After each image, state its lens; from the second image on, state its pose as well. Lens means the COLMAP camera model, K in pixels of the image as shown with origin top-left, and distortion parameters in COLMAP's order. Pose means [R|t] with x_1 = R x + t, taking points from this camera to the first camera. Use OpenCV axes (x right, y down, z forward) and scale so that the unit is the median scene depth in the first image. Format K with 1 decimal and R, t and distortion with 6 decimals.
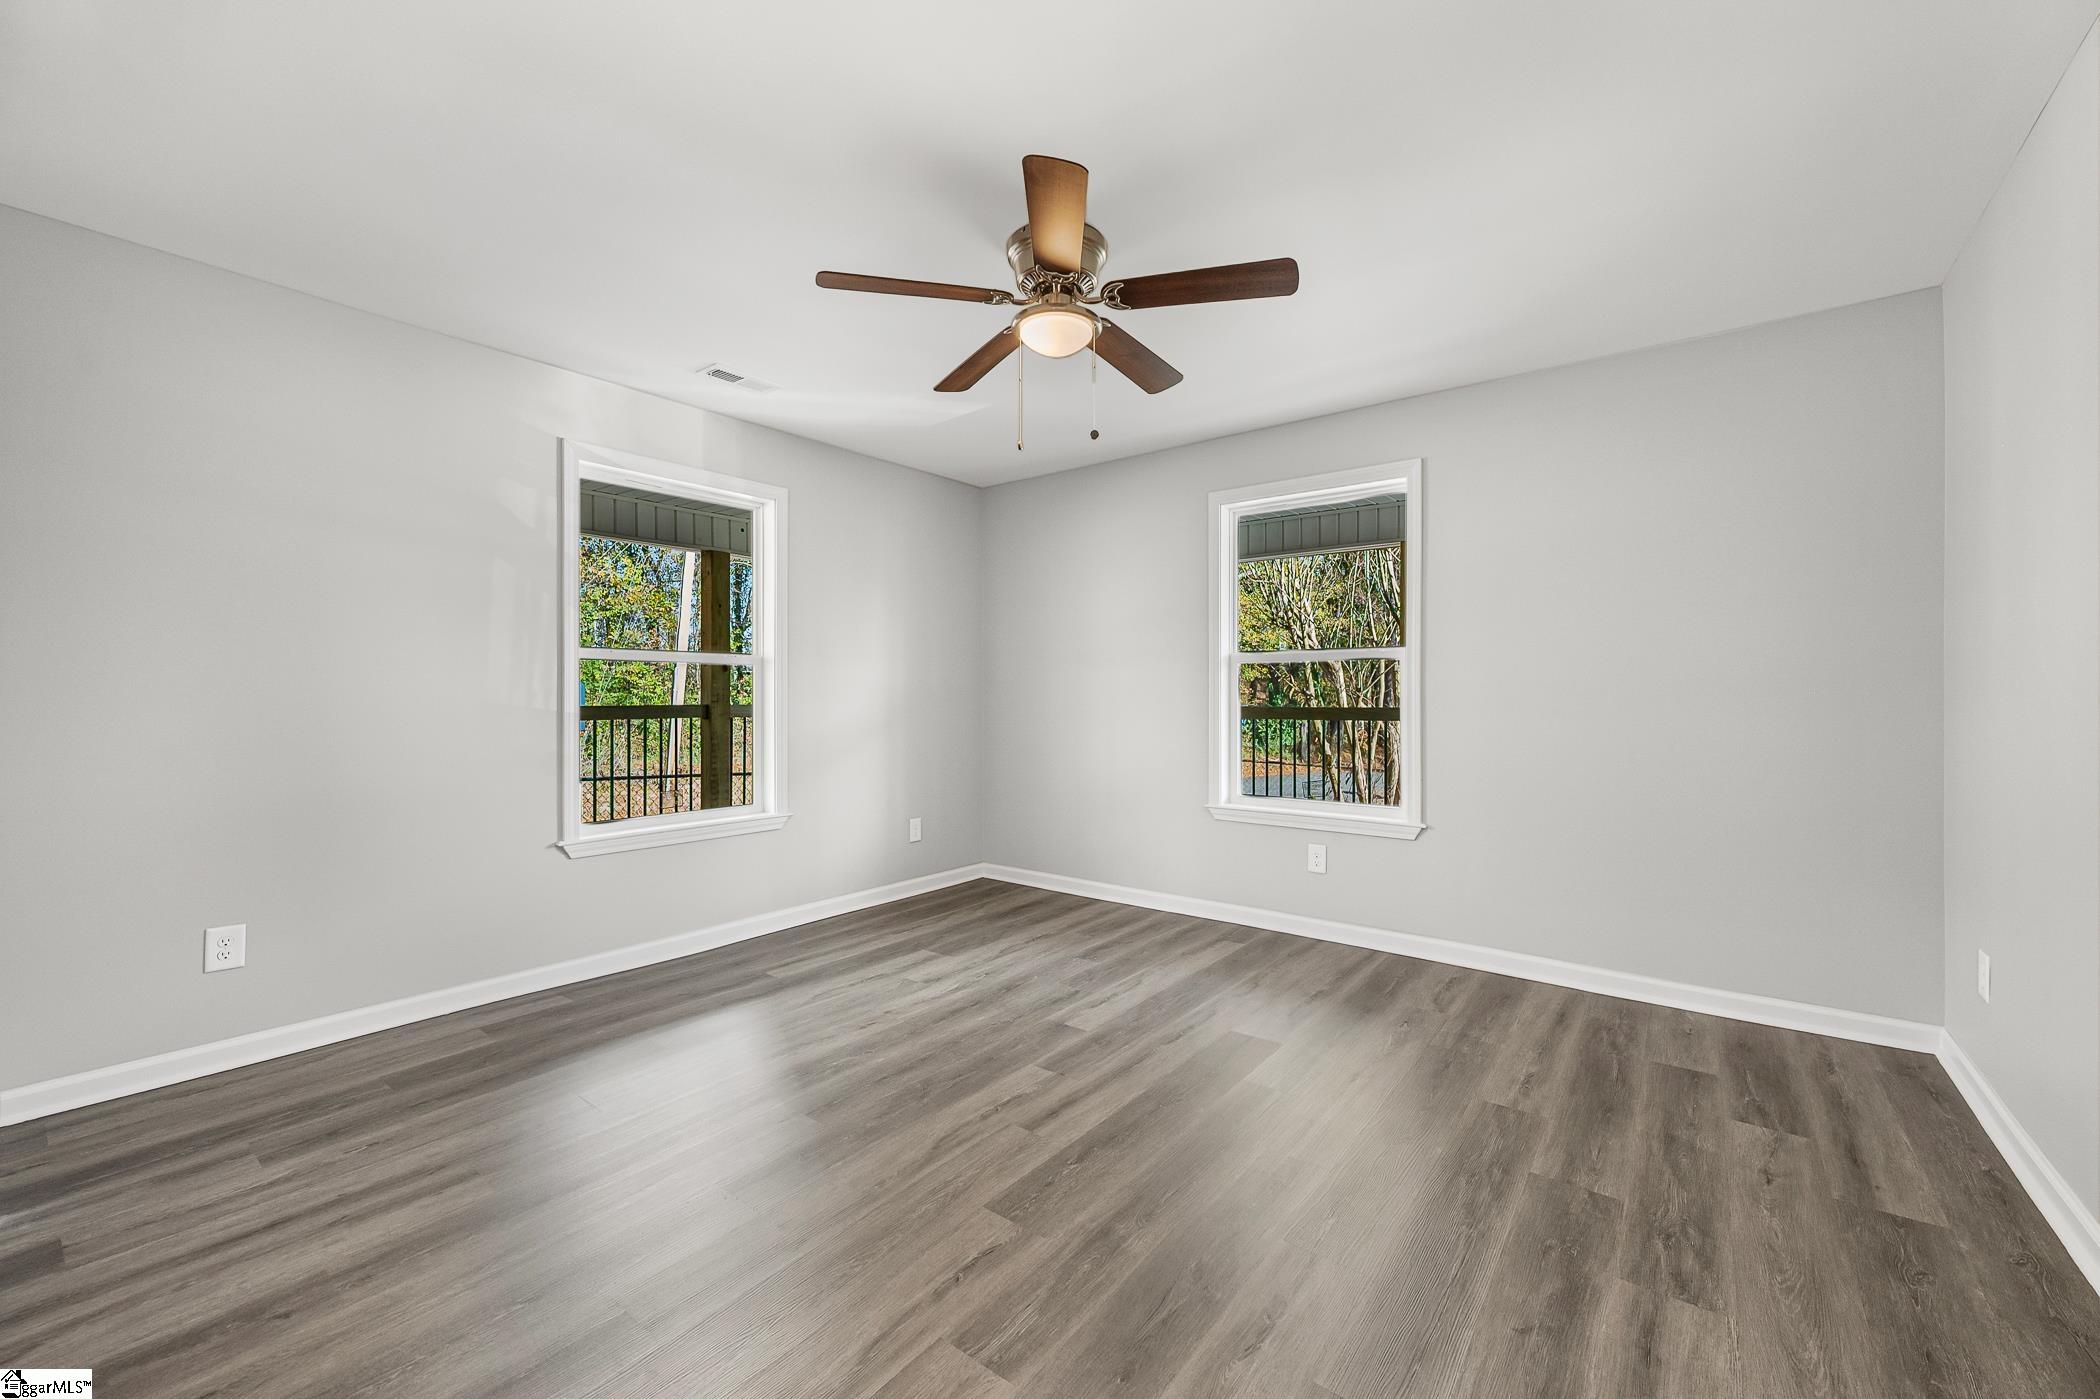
lens RADIAL K [[828.3, 0, 1050.0], [0, 828.3, 699.5], [0, 0, 1]] dist [0.000765, 0.000266]
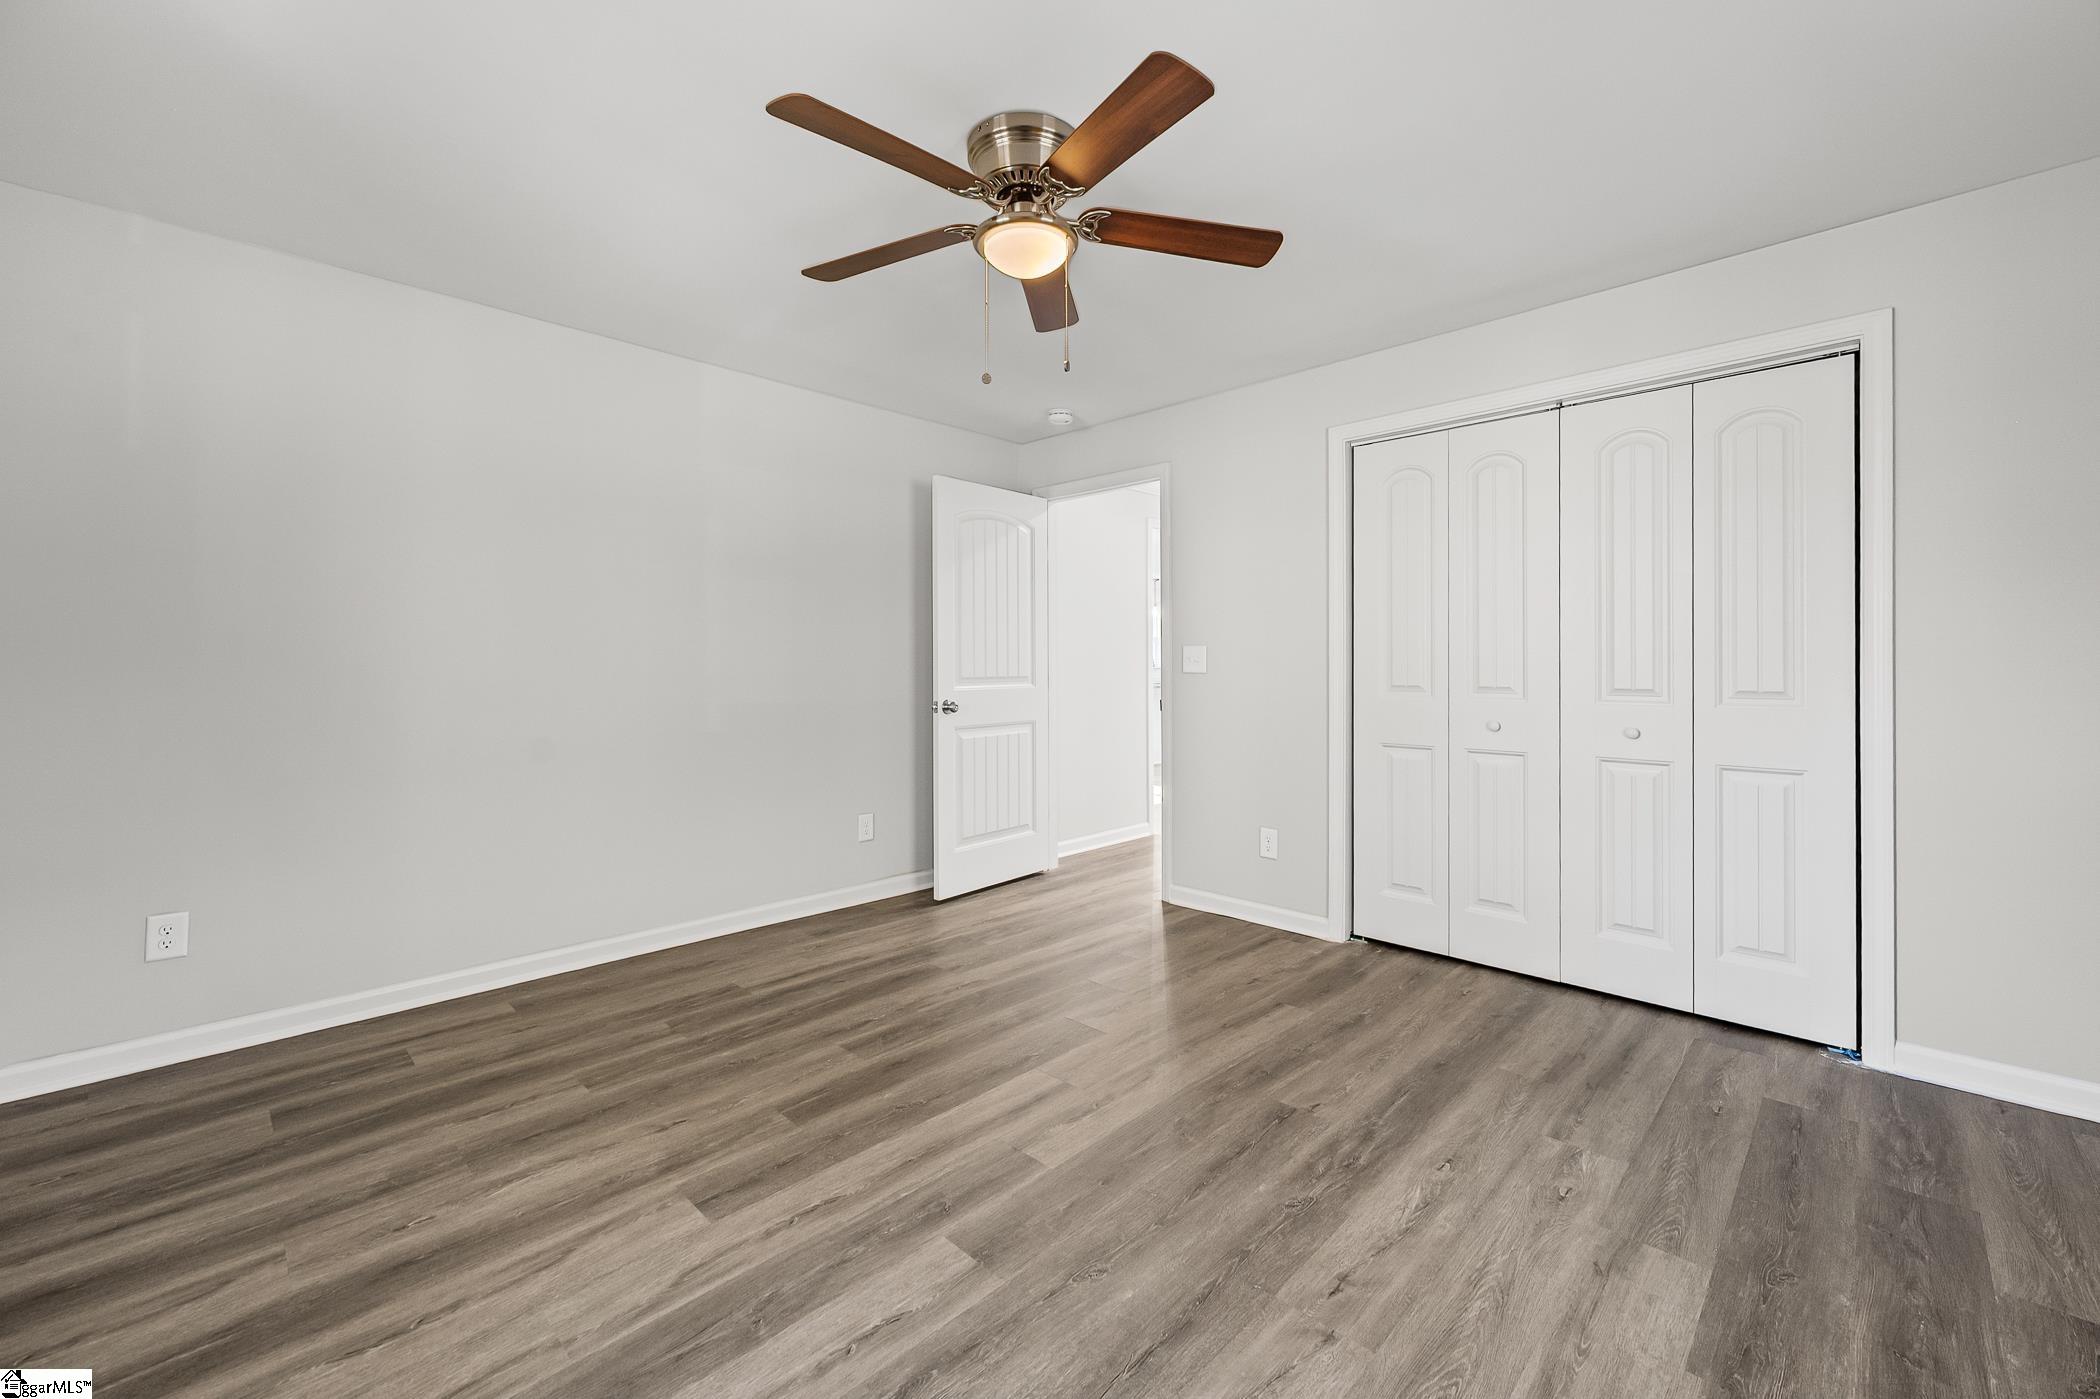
lens RADIAL K [[845.4, 0, 1050.3], [0, 845.4, 670.7], [0, 0, 1]] dist [0.000039, 0.000003]
pose [[-0.993025, 0.002966, 0.117870, -0.129387], [0.003318, 0.999991, 0.002790, -0.006764], [-0.117861, 0.003162, -0.993025, 2.010137]]
